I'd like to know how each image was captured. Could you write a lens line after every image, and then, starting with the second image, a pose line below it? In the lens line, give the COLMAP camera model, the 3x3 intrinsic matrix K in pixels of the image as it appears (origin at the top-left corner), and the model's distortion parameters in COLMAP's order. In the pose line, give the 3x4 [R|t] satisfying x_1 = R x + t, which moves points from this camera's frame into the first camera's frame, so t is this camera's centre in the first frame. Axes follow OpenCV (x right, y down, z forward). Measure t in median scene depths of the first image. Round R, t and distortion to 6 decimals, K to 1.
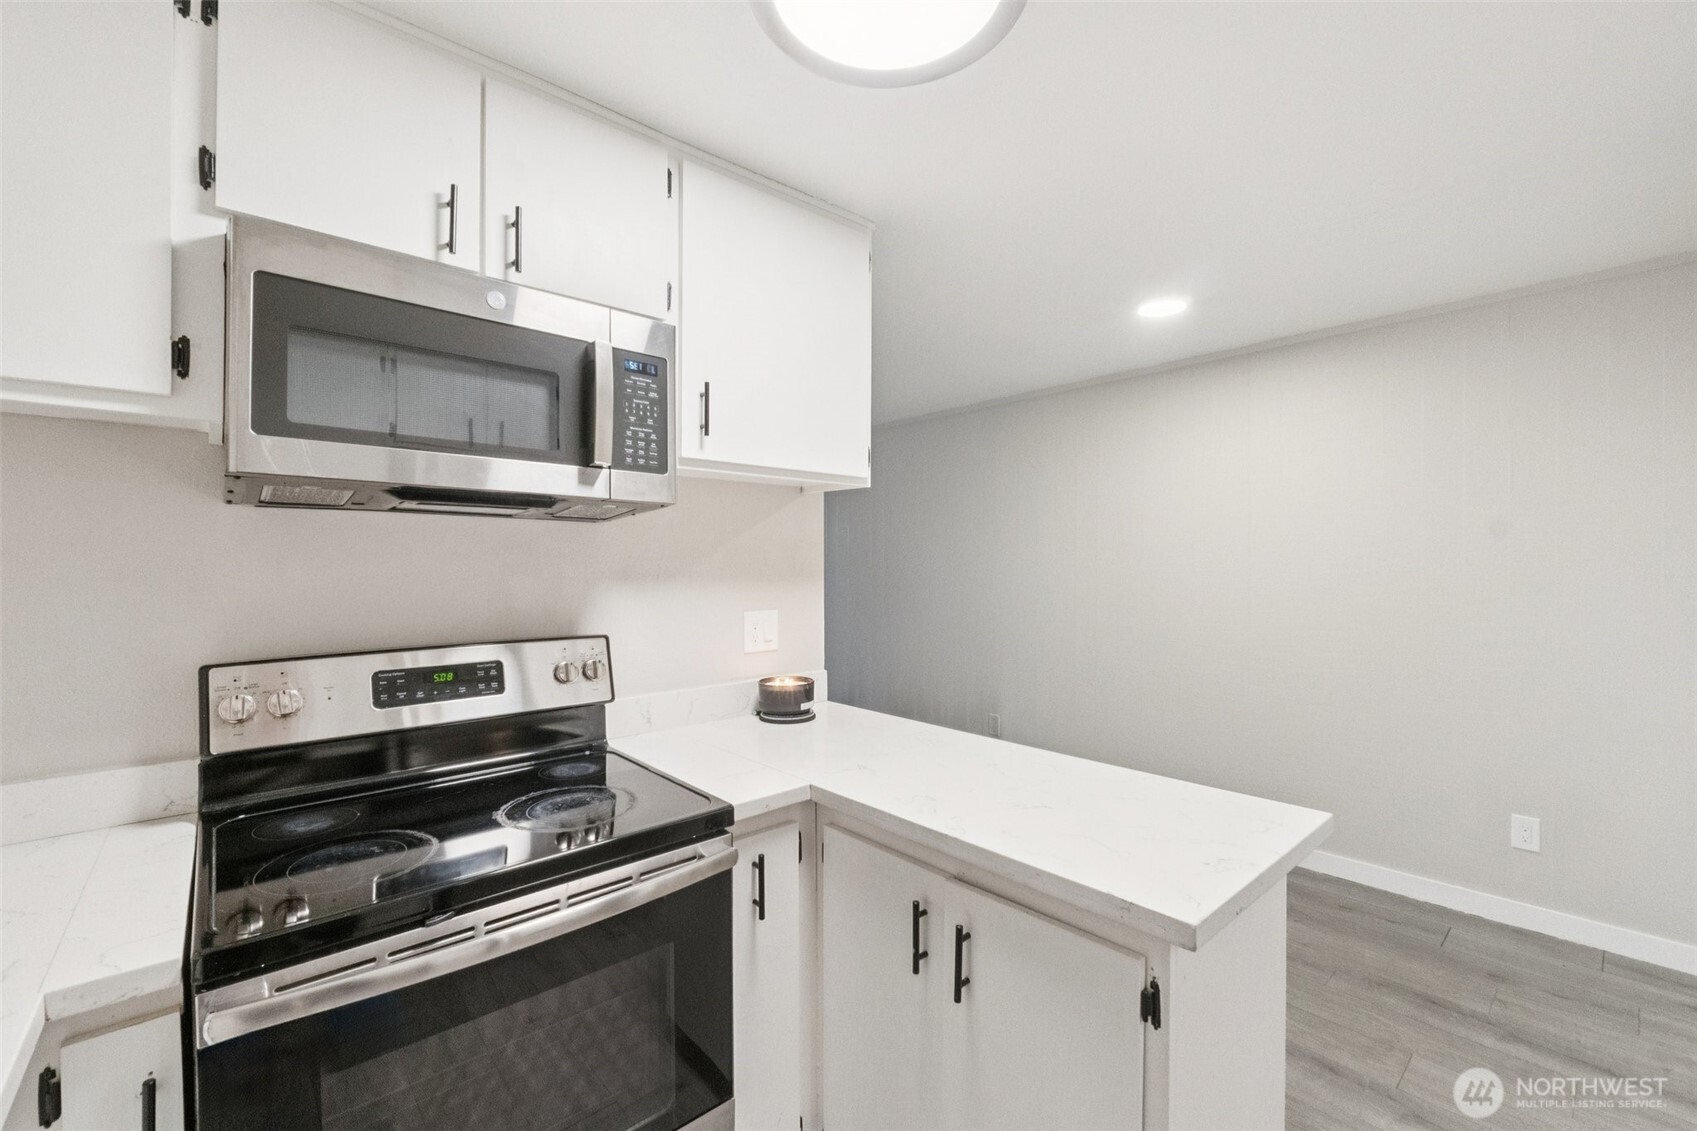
lens RADIAL K [[714.7, 0, 855.8], [0, 714.7, 558.5], [0, 0, 1]] dist [-0.021859, -0.000215]
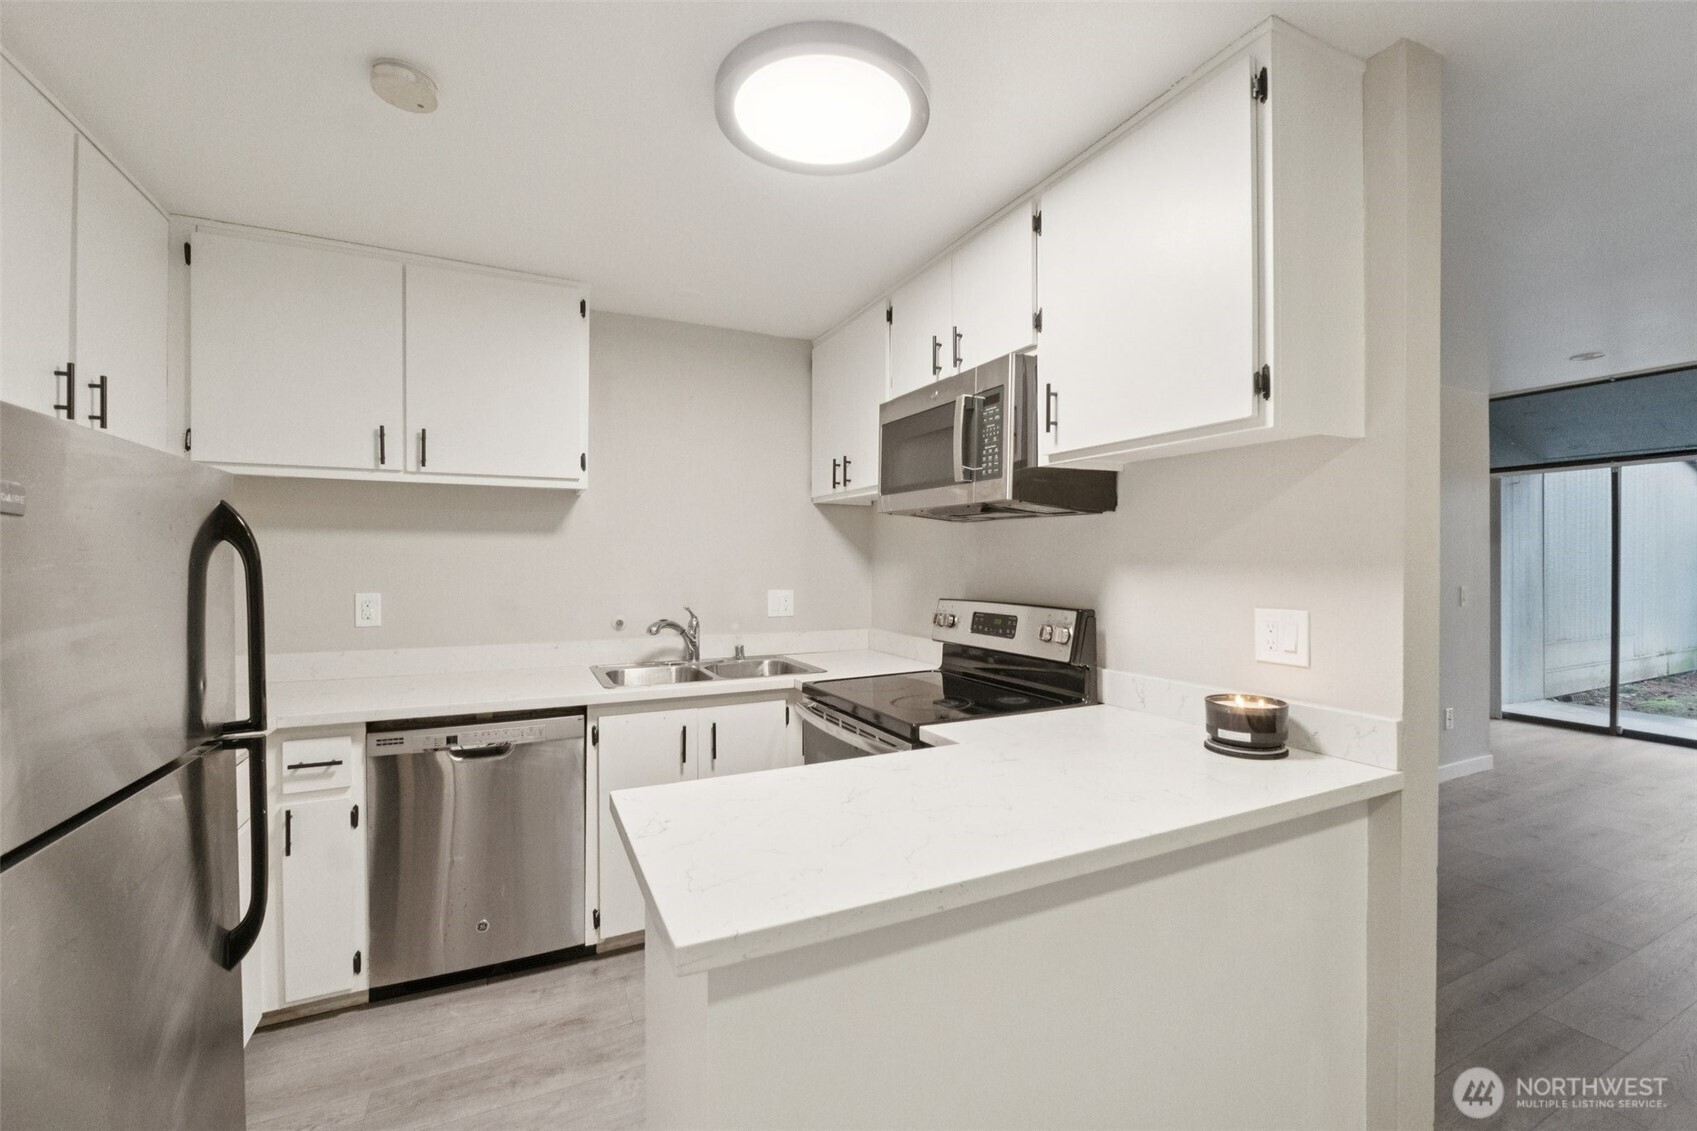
lens RADIAL K [[714.7, 0, 855.8], [0, 714.7, 558.5], [0, 0, 1]] dist [-0.021859, -0.000215]
pose [[-0.264752, 0.002171, -0.964314, 1.025783], [0.007666, 0.999971, 0.000146, 0.022149], [0.964286, -0.007354, -0.264761, 1.100985]]
